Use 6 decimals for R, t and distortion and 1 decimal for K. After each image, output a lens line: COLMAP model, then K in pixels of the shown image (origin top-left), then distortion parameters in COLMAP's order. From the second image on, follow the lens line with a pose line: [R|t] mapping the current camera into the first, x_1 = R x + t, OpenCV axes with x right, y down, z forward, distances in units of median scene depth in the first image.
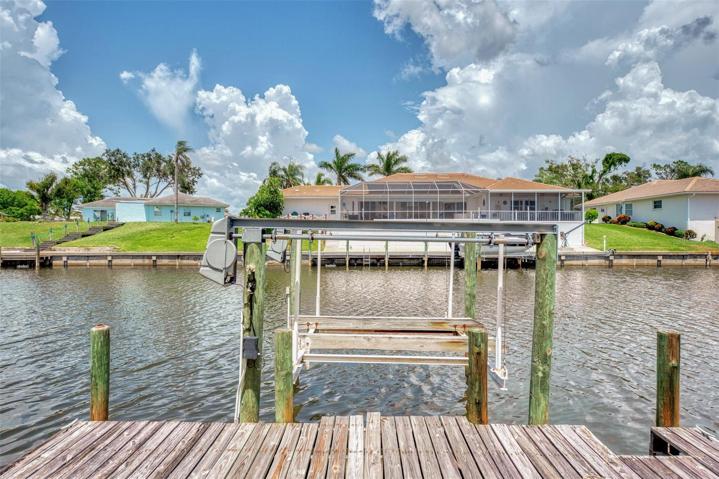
lens RADIAL K [[415.0, 0, 359.5], [0, 415.0, 239.5], [0, 0, 1]] dist [-0.002163, 0.000131]
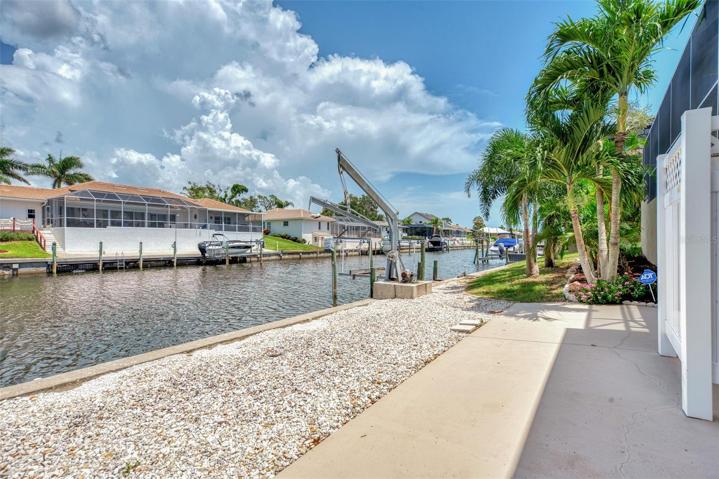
lens RADIAL K [[415.0, 0, 359.5], [0, 415.0, 239.5], [0, 0, 1]] dist [-0.002163, 0.000131]
pose [[0.493032, 0.004897, 0.869997, -0.506559], [0.006666, 0.999934, -0.009406, -0.000656], [-0.869986, 0.010437, 0.492966, -0.091098]]
